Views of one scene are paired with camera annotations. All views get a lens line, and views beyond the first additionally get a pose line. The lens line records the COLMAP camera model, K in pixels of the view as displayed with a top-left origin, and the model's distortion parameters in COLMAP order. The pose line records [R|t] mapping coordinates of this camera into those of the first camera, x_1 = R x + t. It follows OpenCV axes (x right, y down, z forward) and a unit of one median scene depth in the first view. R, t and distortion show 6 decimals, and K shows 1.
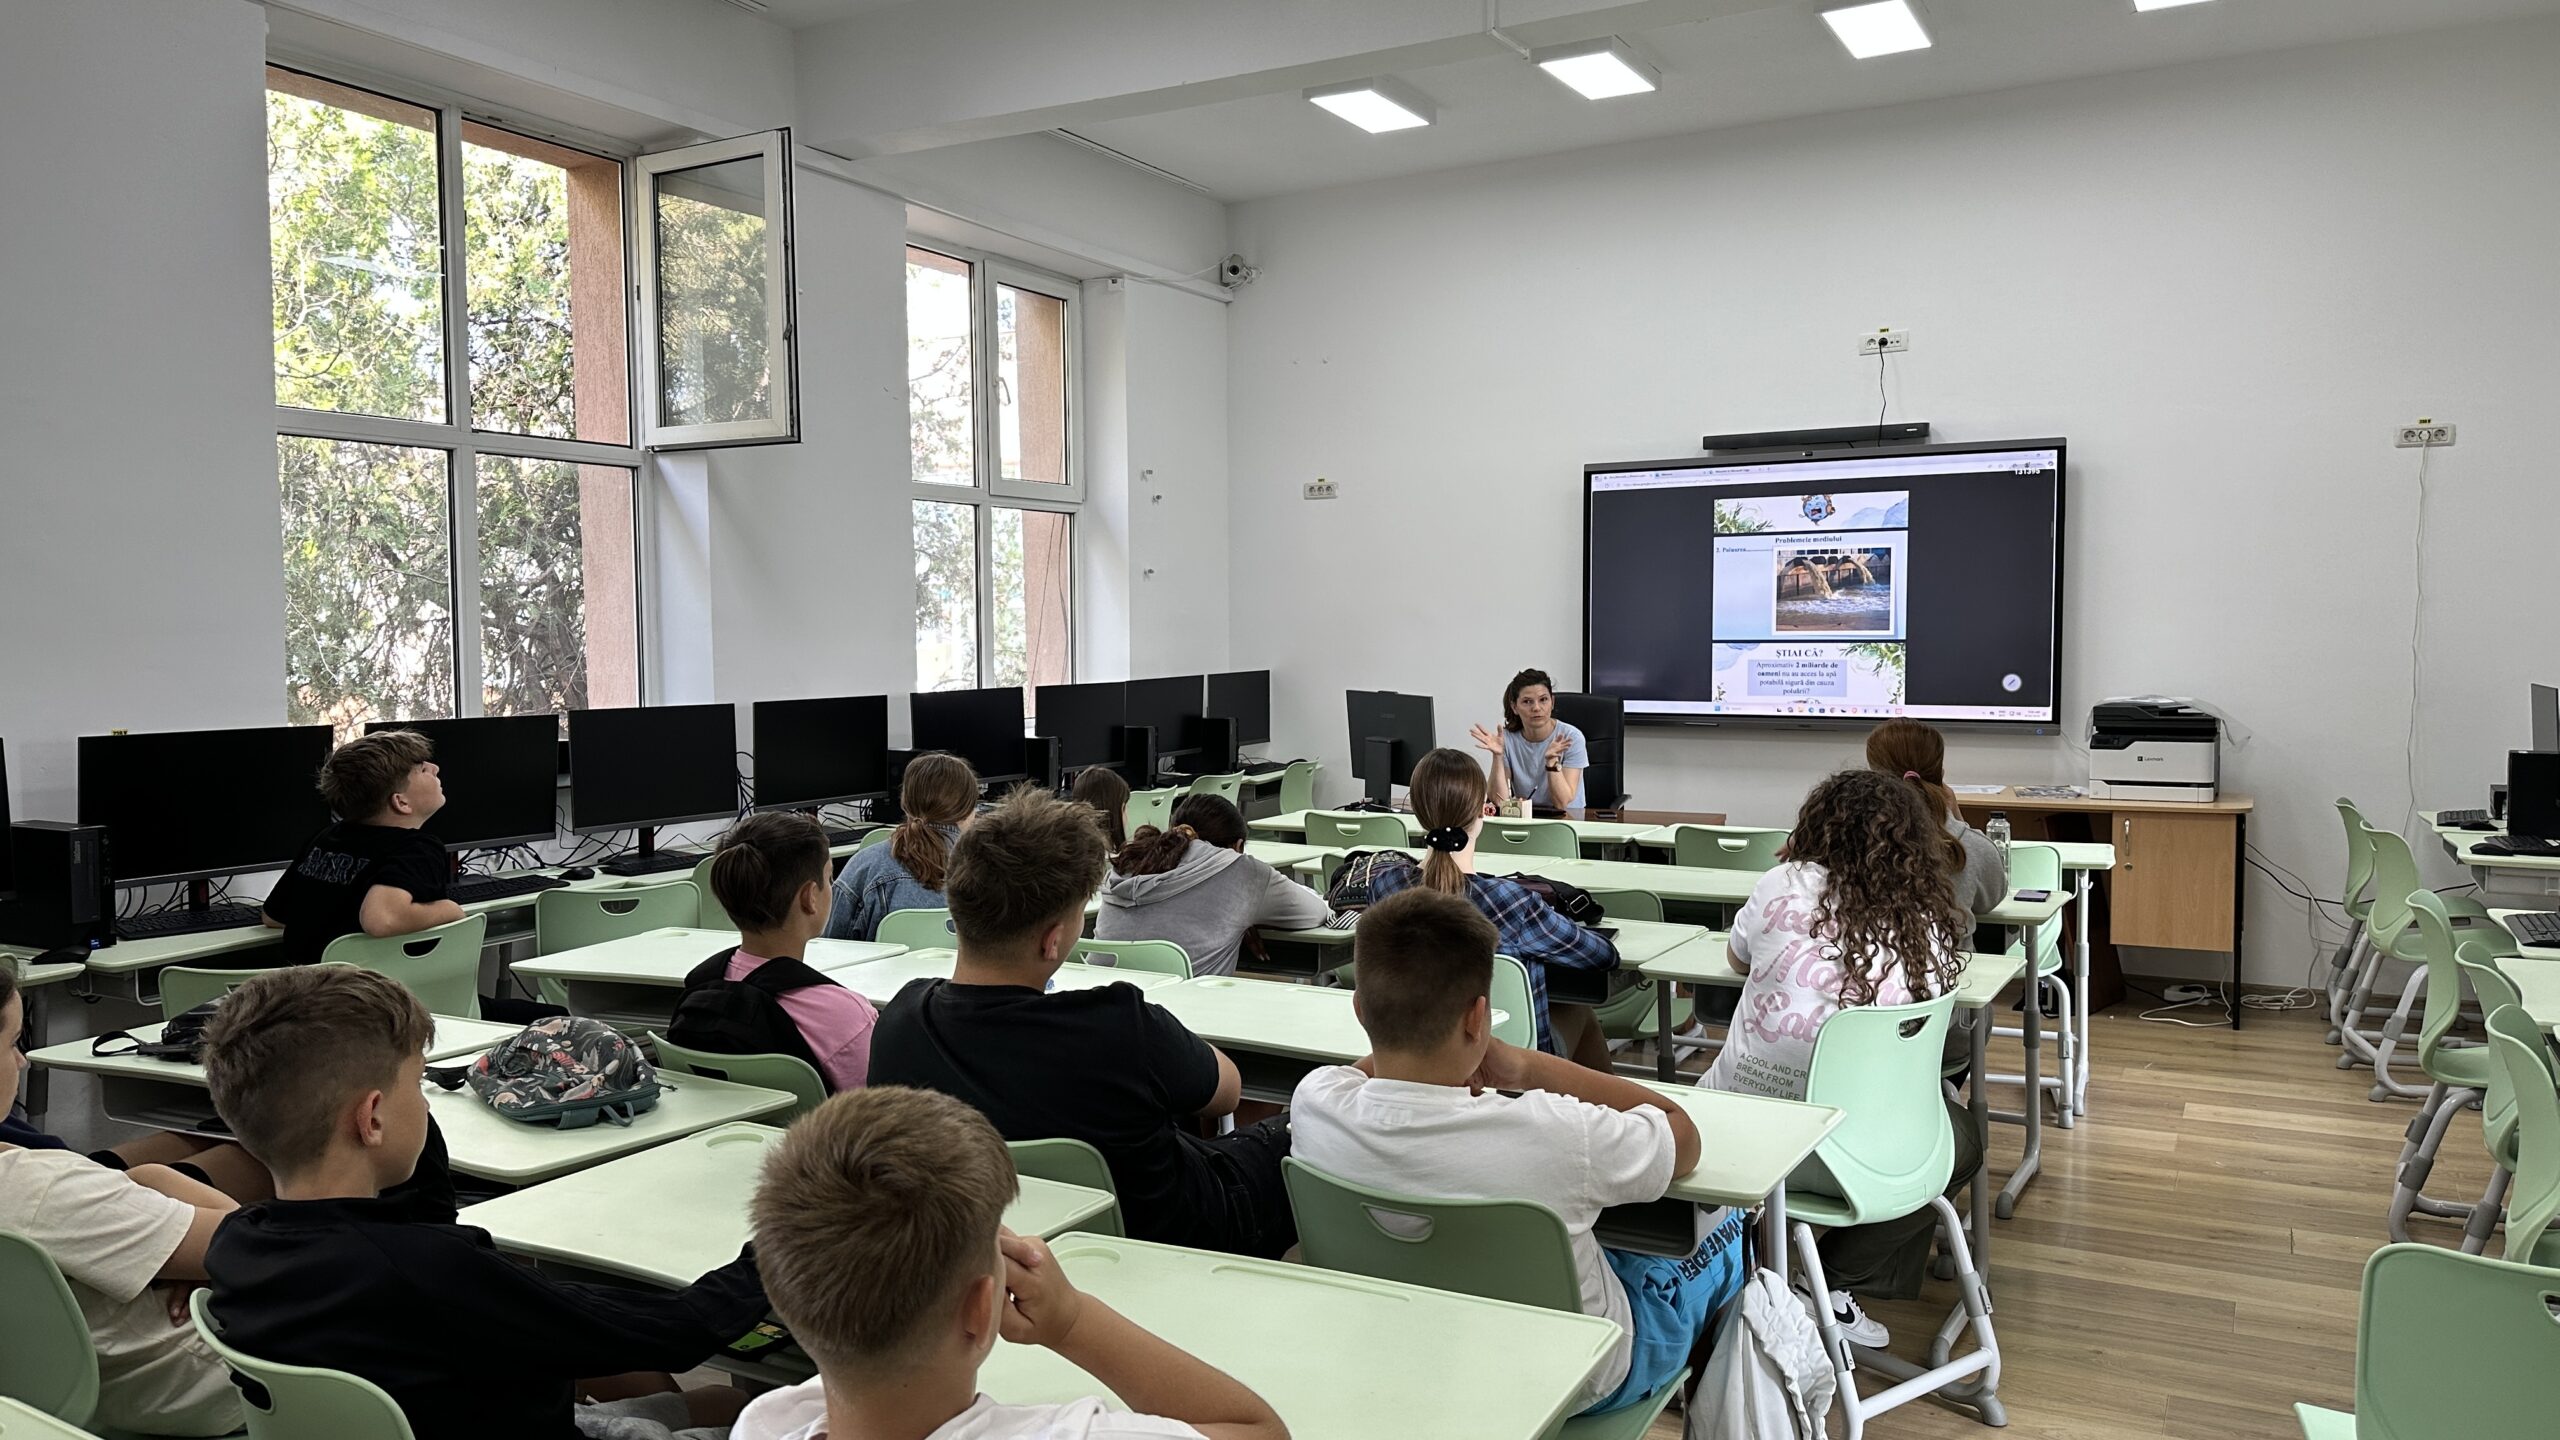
lens RADIAL K [[1775.8, 0, 1282.6], [0, 1775.8, 726.6], [0, 0, 1]] dist [0.069037, -0.092645]
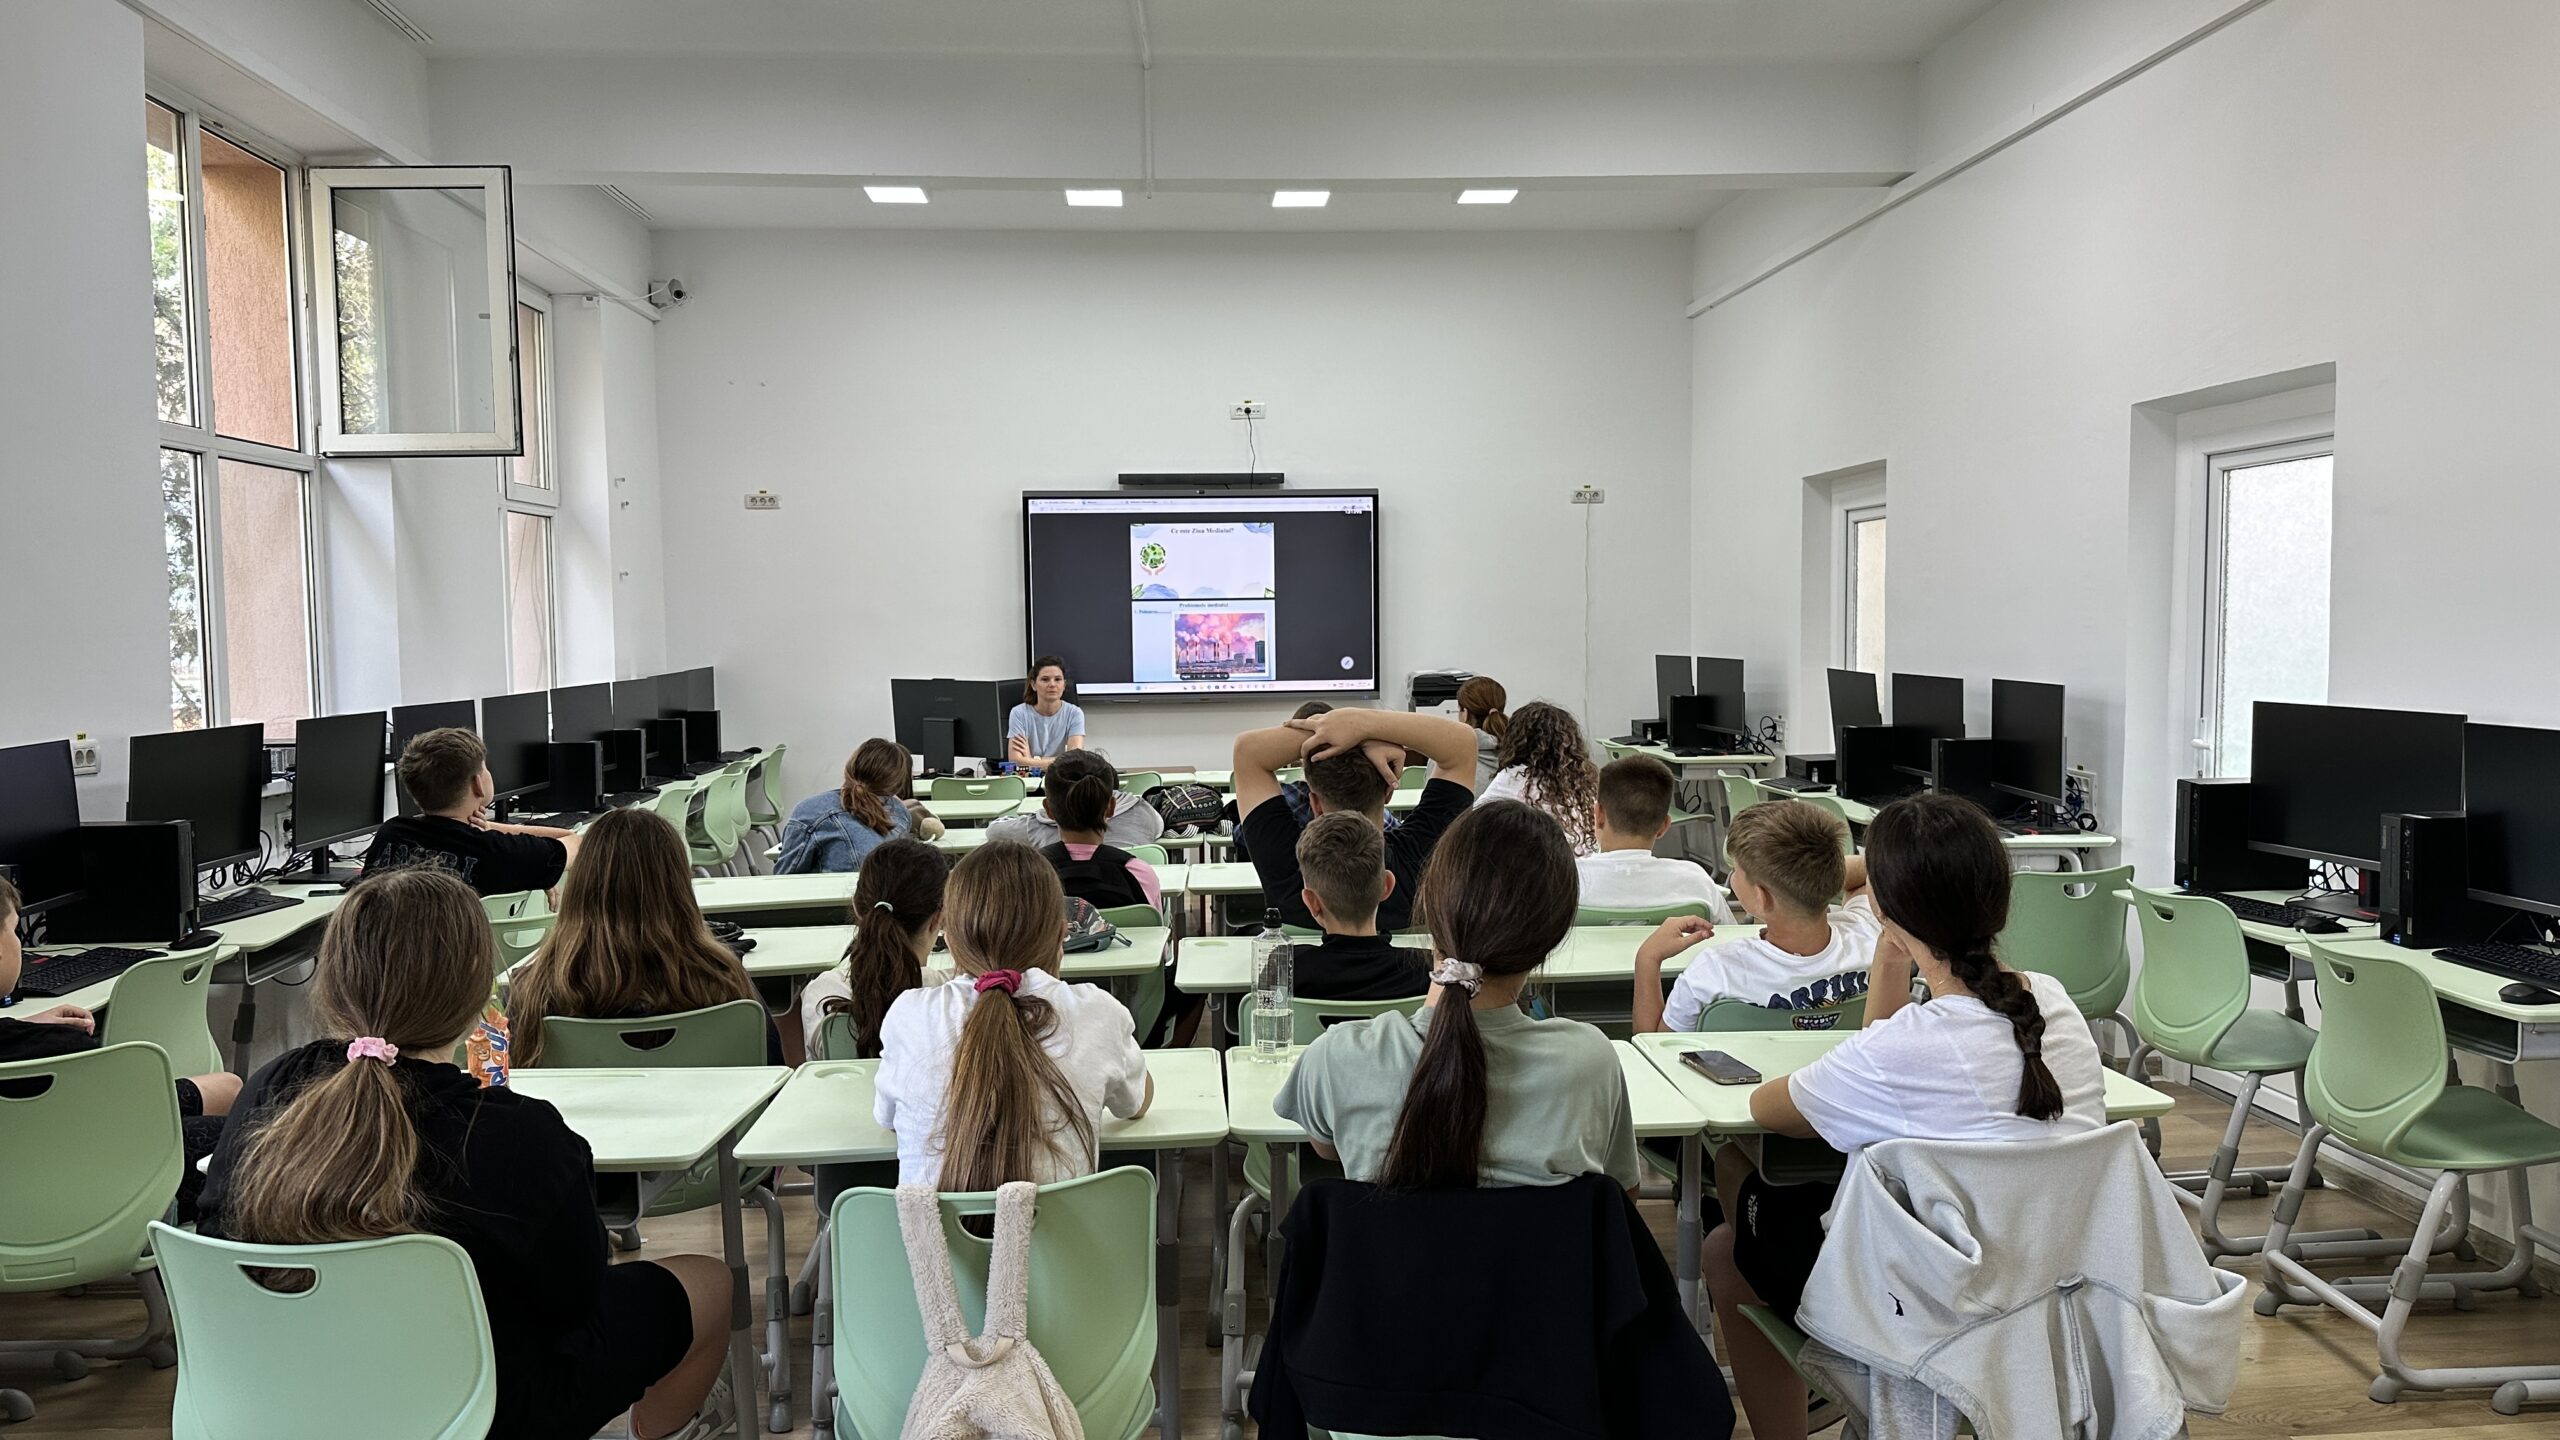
lens RADIAL K [[1775.8, 0, 1263.6], [0, 1775.8, 758.3], [0, 0, 1]] dist [0.069037, -0.092645]
pose [[0.841043, -0.047810, 0.538852, -0.400653], [0.038772, 0.998853, 0.028108, 0.008217], [-0.539577, -0.002748, 0.841932, -0.125788]]
